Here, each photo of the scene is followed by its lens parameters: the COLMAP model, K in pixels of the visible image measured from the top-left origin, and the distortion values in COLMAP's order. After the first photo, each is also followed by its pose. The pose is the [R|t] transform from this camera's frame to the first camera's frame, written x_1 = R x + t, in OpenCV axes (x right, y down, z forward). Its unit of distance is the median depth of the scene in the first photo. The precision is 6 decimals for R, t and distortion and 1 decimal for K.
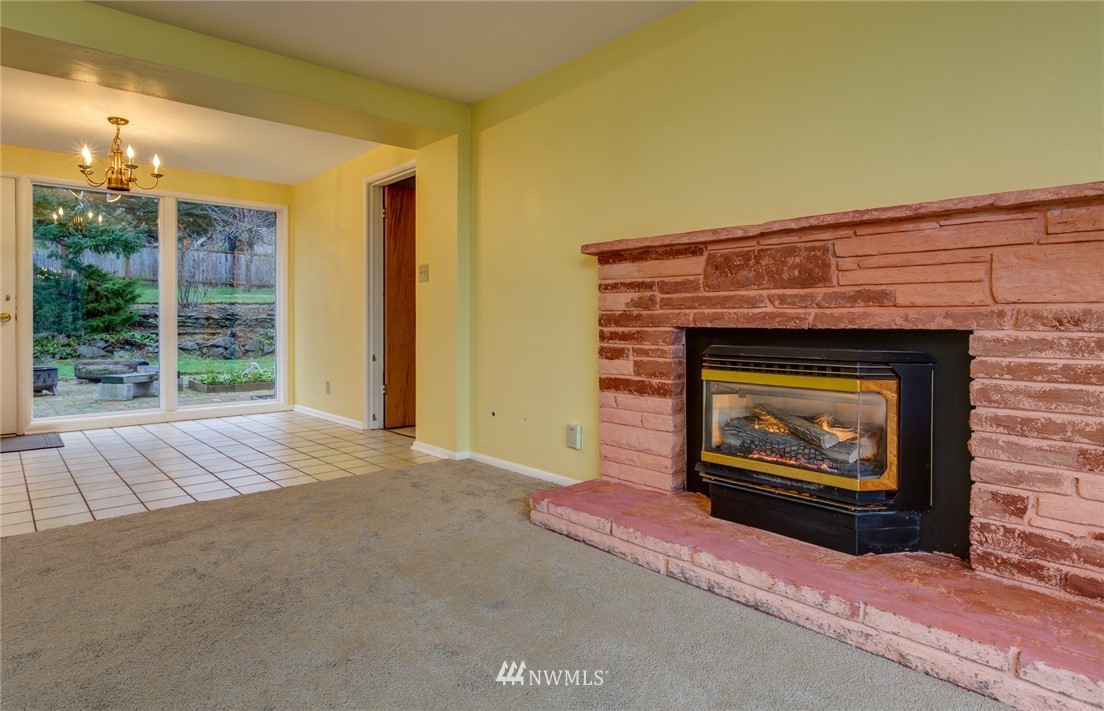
lens RADIAL K [[637.1, 0, 545.6], [0, 637.1, 330.1], [0, 0, 1]] dist [-0.001752, -0.000112]
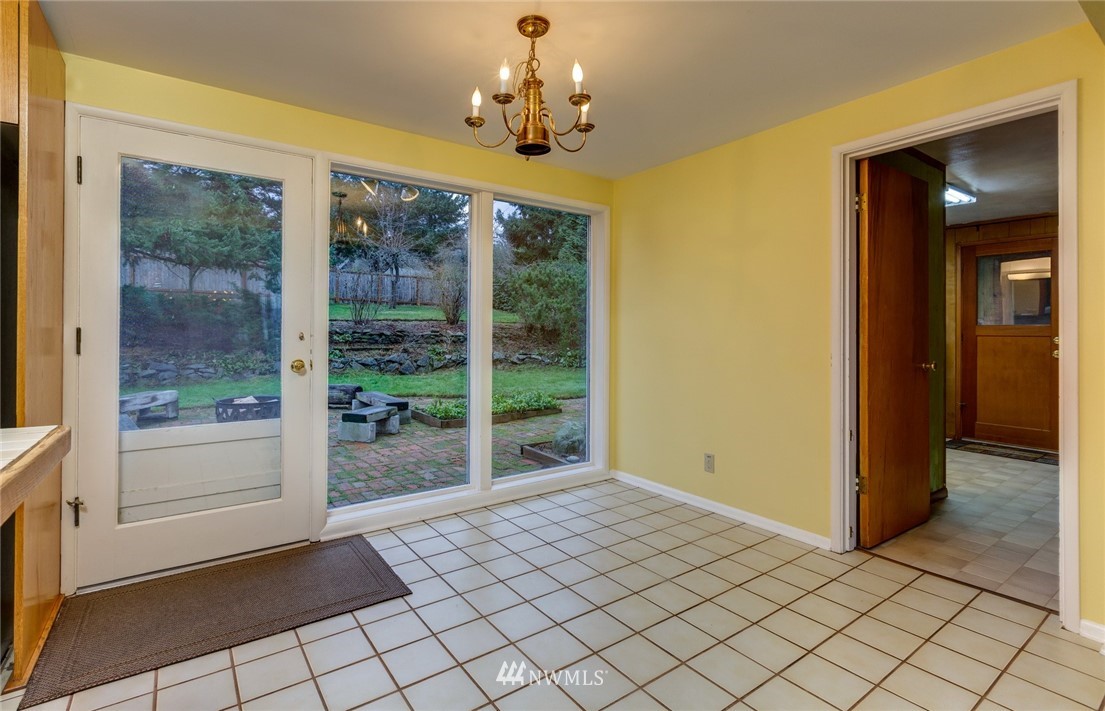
lens RADIAL K [[514.6, 0, 533.5], [0, 514.6, 331.5], [0, 0, 1]] dist [-0.001241, -0.000329]
pose [[0.994366, 0.005042, -0.105885, -0.190352], [-0.006056, 0.999939, -0.009255, -0.018280], [0.105832, 0.009844, 0.994335, 0.170539]]
